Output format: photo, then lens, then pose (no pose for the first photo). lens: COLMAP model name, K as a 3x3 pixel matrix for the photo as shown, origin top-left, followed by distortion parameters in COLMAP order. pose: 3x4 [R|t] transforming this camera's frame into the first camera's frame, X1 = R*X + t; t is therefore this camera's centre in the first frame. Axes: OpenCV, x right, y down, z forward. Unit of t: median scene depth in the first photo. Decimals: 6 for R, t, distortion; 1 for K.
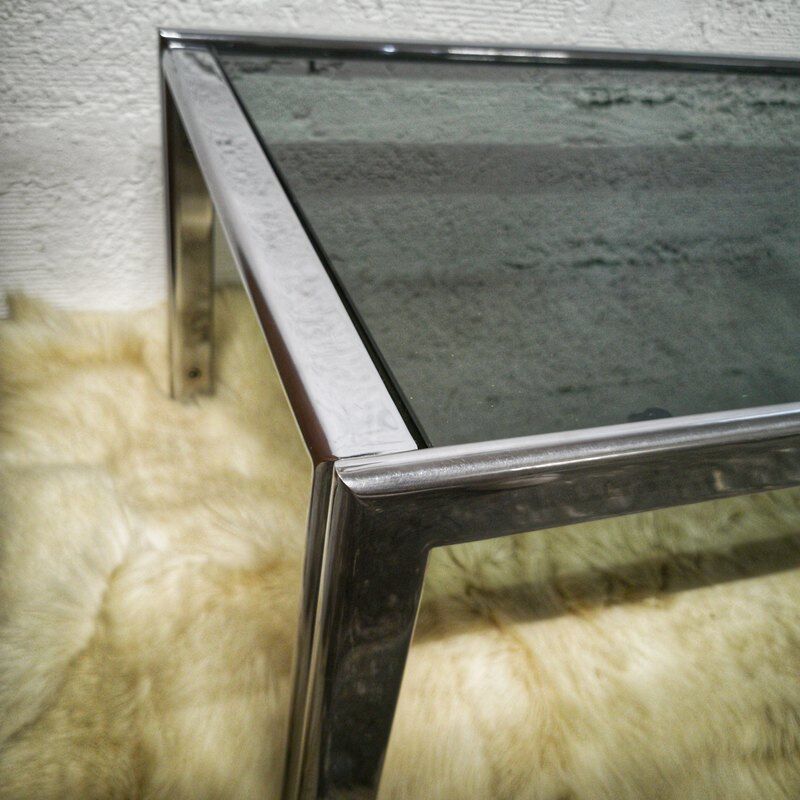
lens RADIAL K [[867.8, 0, 400.3], [0, 867.8, 397.5], [0, 0, 1]] dist [0.014088, 0.000000]
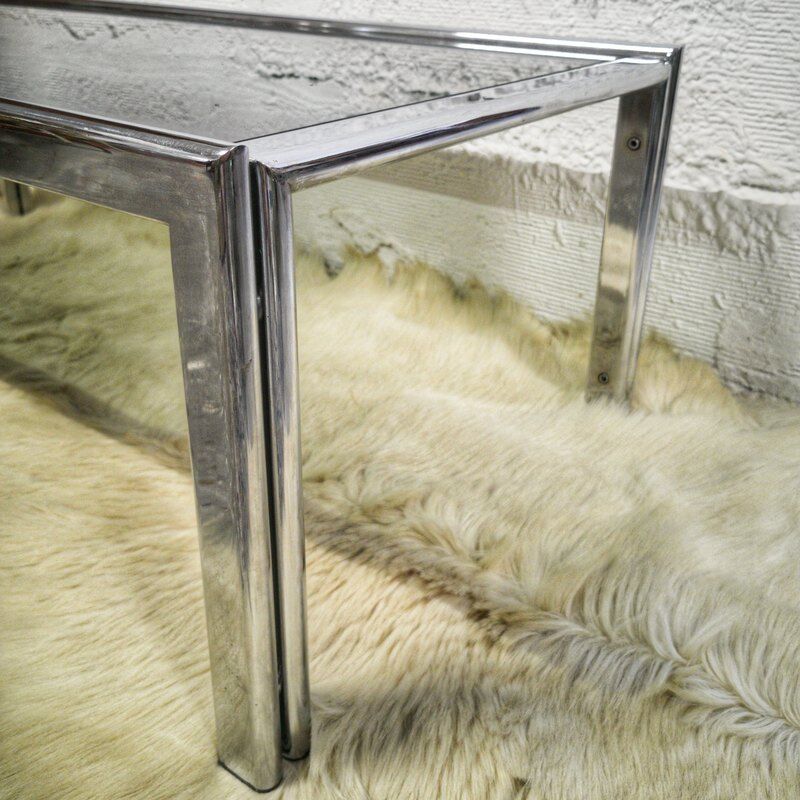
lens RADIAL K [[867.8, 0, 406.2], [0, 867.8, 335.1], [0, 0, 1]] dist [0.014088, 0.000000]
pose [[0.548438, 0.231096, -0.803624, 1.358956], [-0.437521, 0.898306, -0.040266, -0.045434], [0.712595, 0.373685, 0.593774, 0.540810]]
